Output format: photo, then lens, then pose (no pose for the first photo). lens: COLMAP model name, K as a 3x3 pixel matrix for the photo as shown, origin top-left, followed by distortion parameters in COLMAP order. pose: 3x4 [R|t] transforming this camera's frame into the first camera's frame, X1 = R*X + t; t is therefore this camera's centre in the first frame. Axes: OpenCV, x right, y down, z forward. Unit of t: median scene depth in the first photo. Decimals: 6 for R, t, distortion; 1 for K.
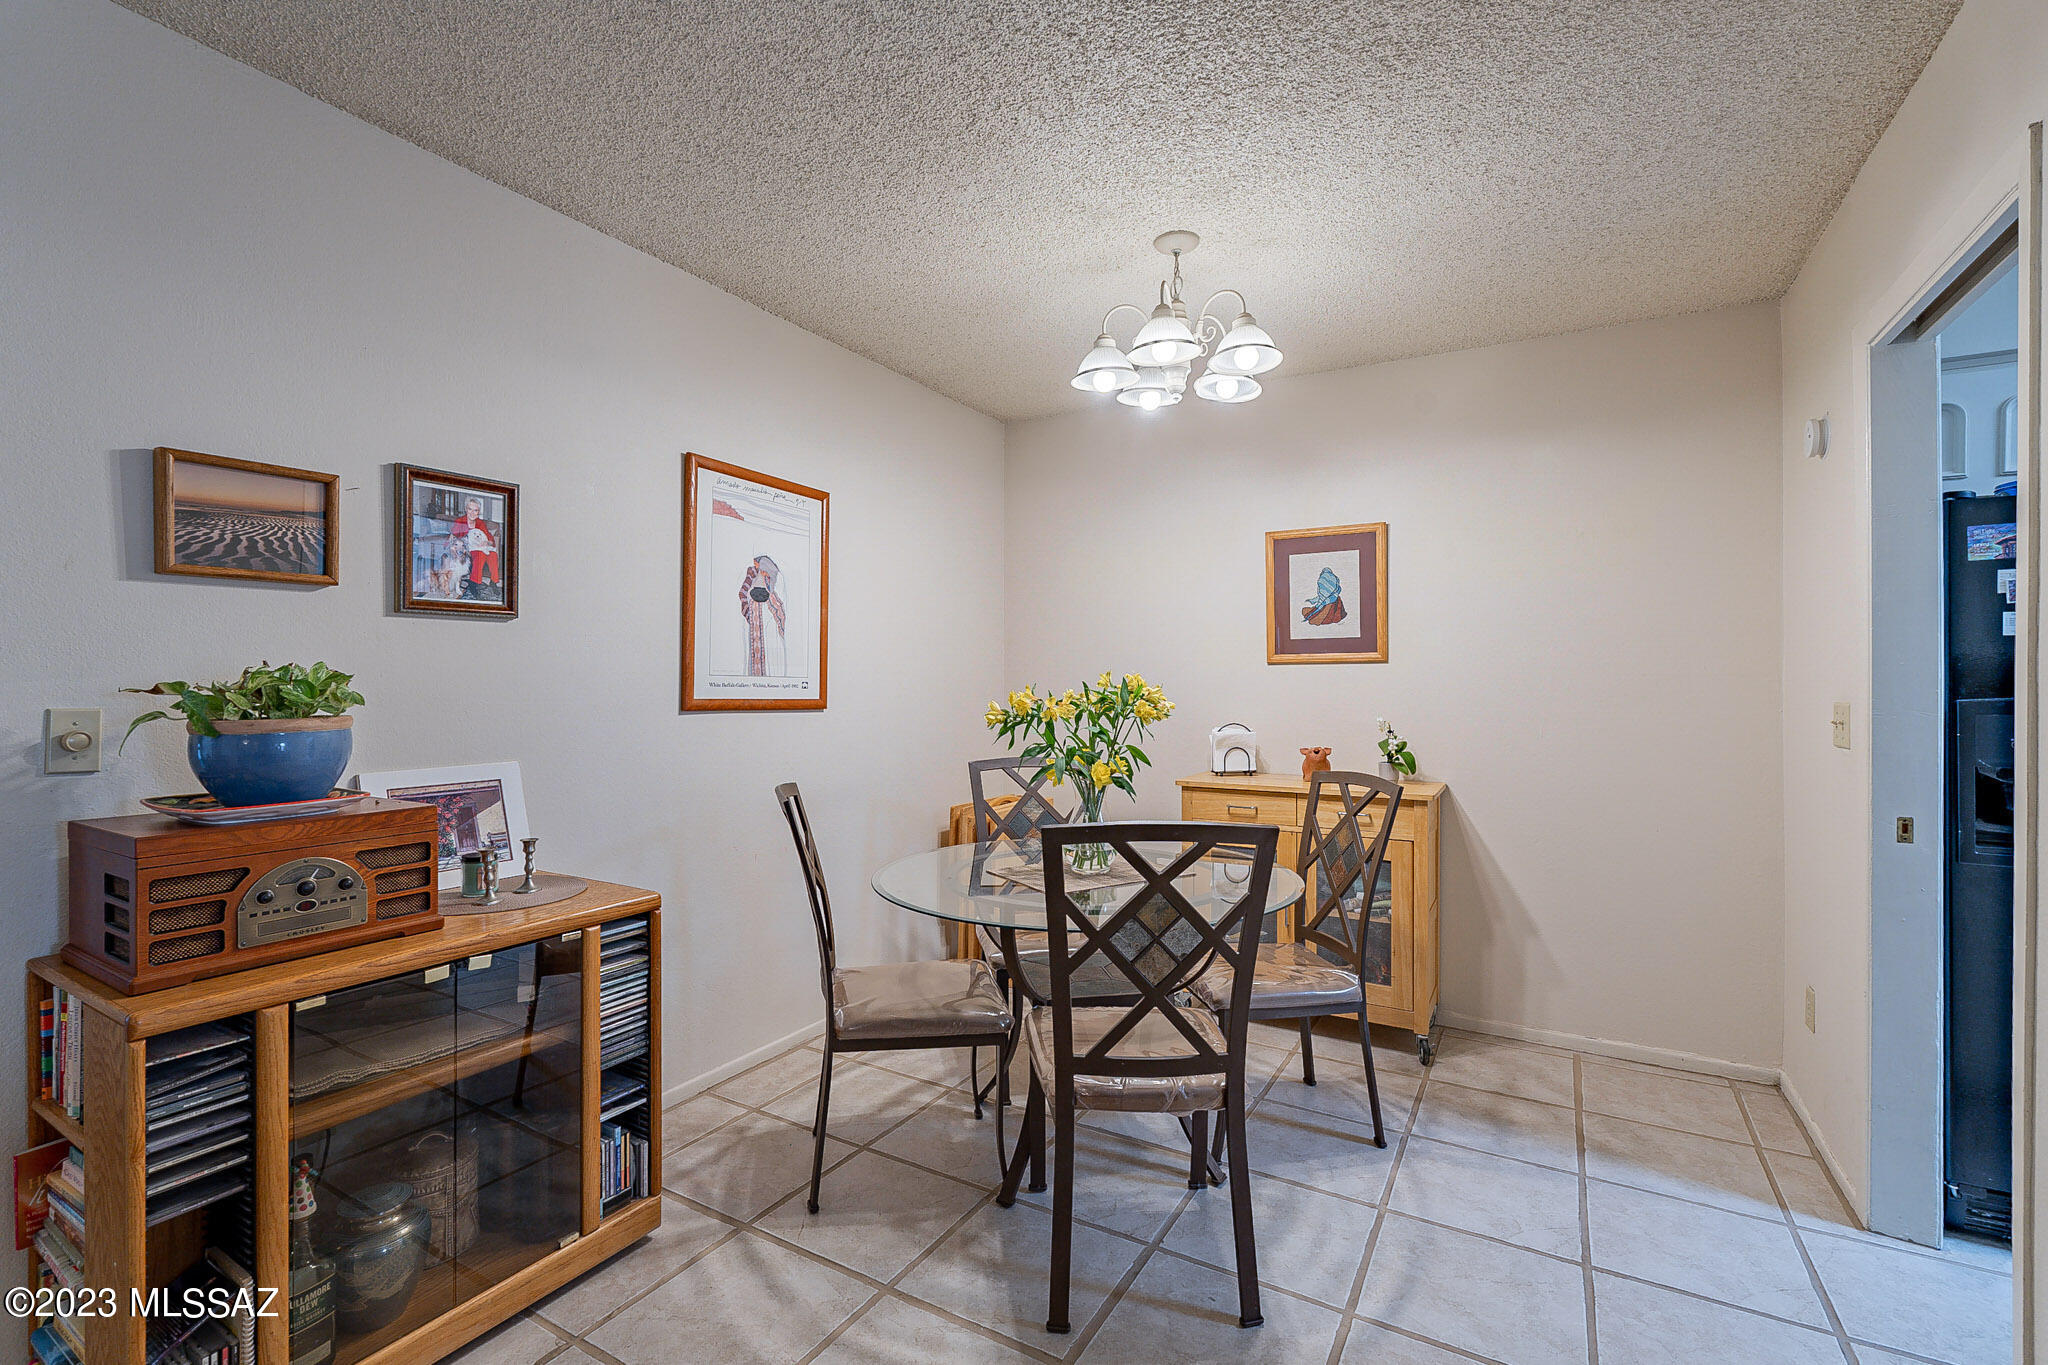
lens RADIAL K [[901.0, 0, 1016.2], [0, 901.0, 683.4], [0, 0, 1]] dist [-0.003063, 0.000926]
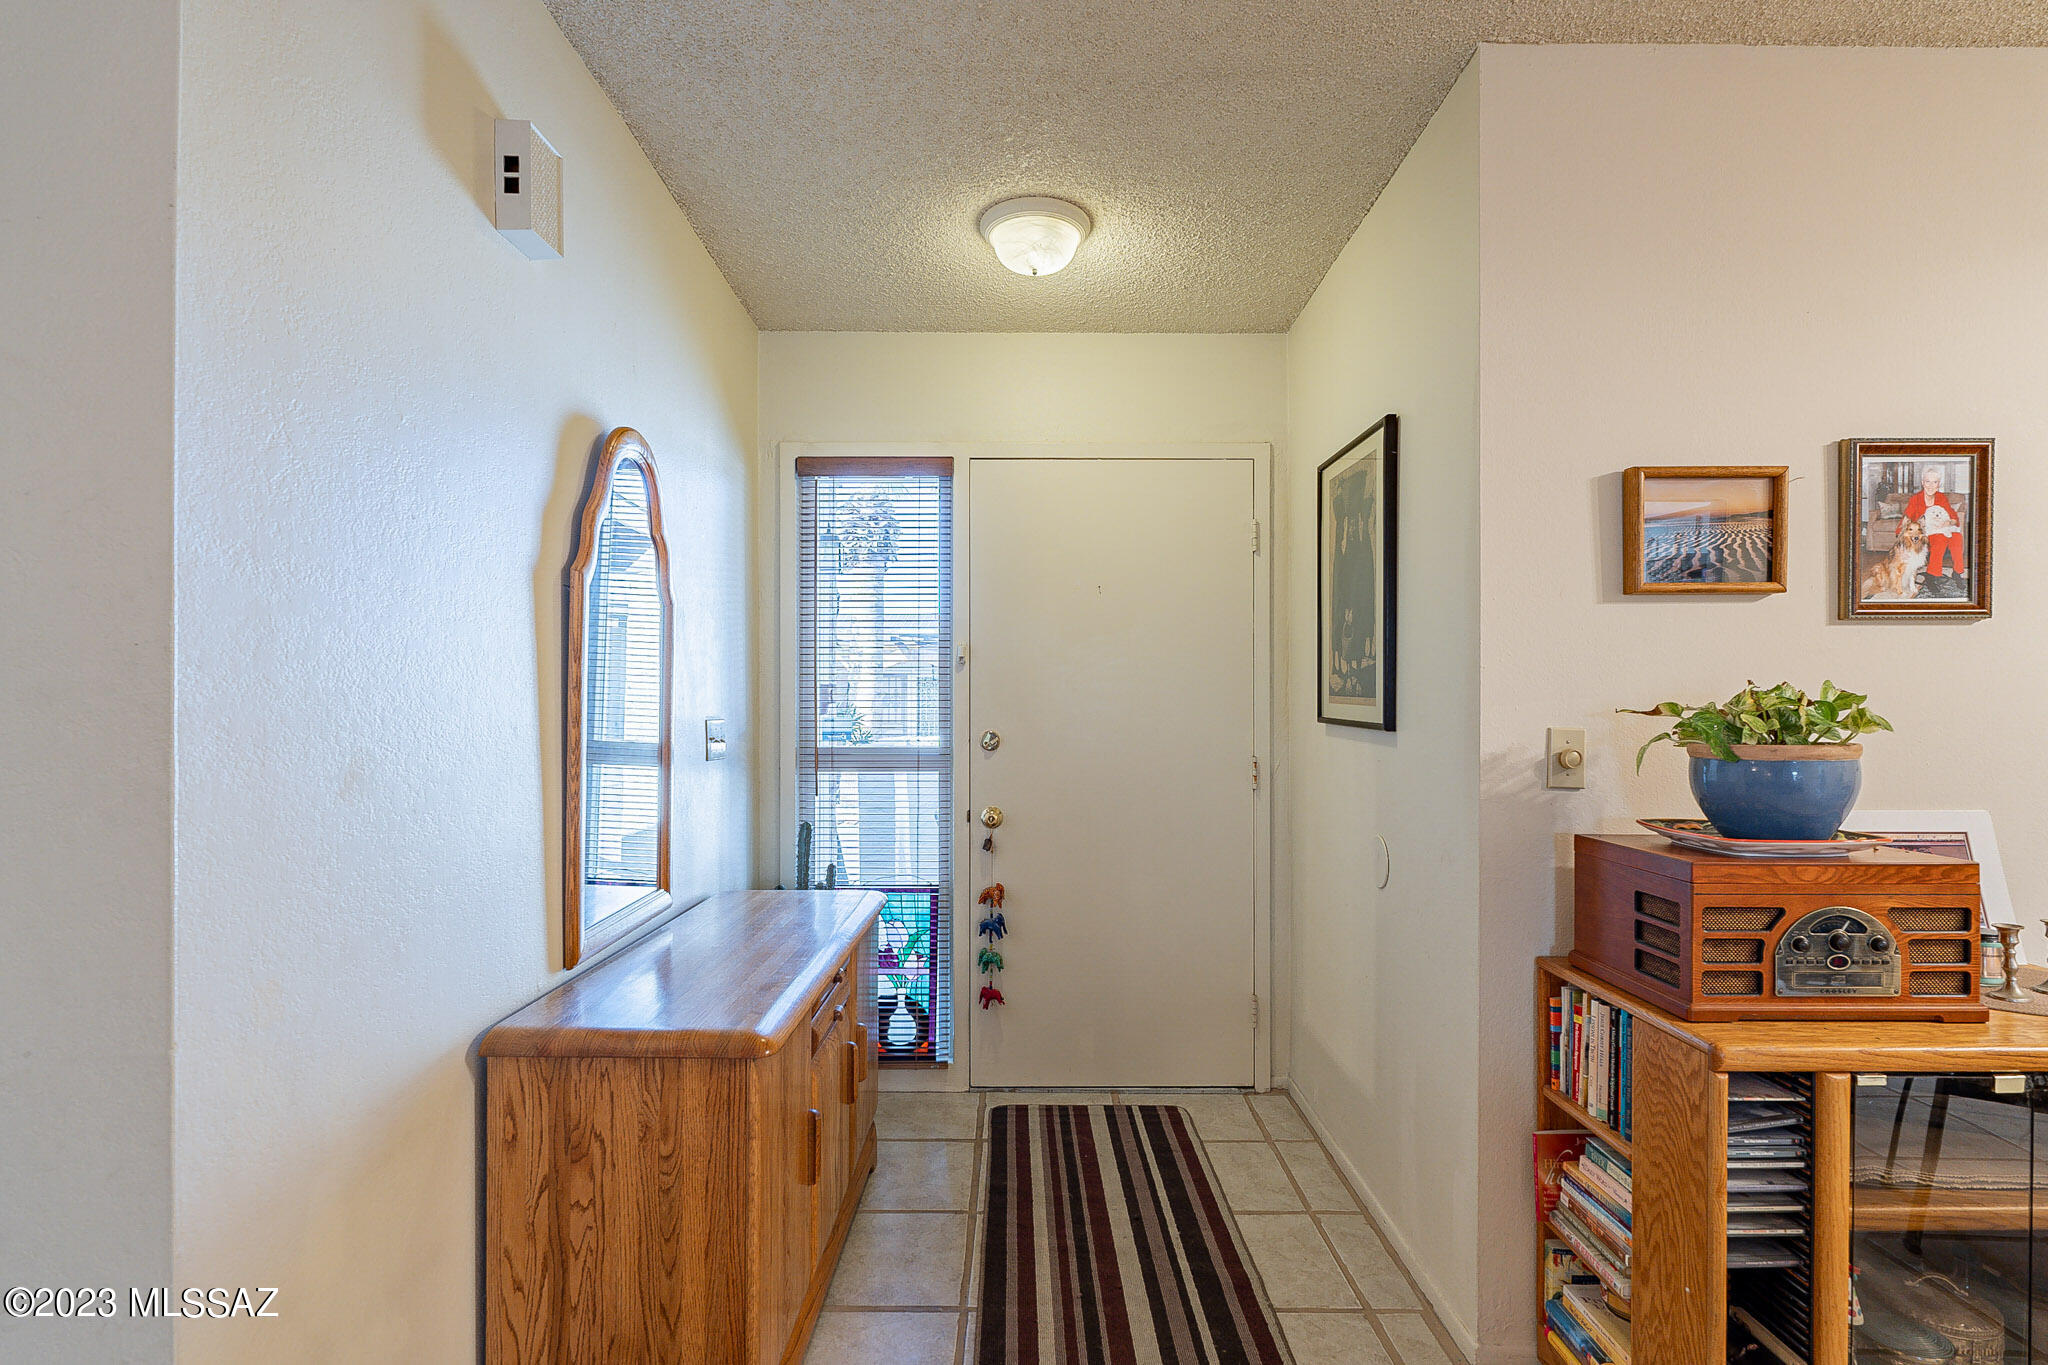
lens RADIAL K [[1042.5, 0, 1019.9], [0, 1042.5, 705.1], [0, 0, 1]] dist [-0.001555, -0.000599]
pose [[0.510993, 0.004404, -0.859574, -0.321437], [-0.004147, 0.999988, 0.002658, 0.000578], [0.859575, 0.002206, 0.511005, -0.184085]]
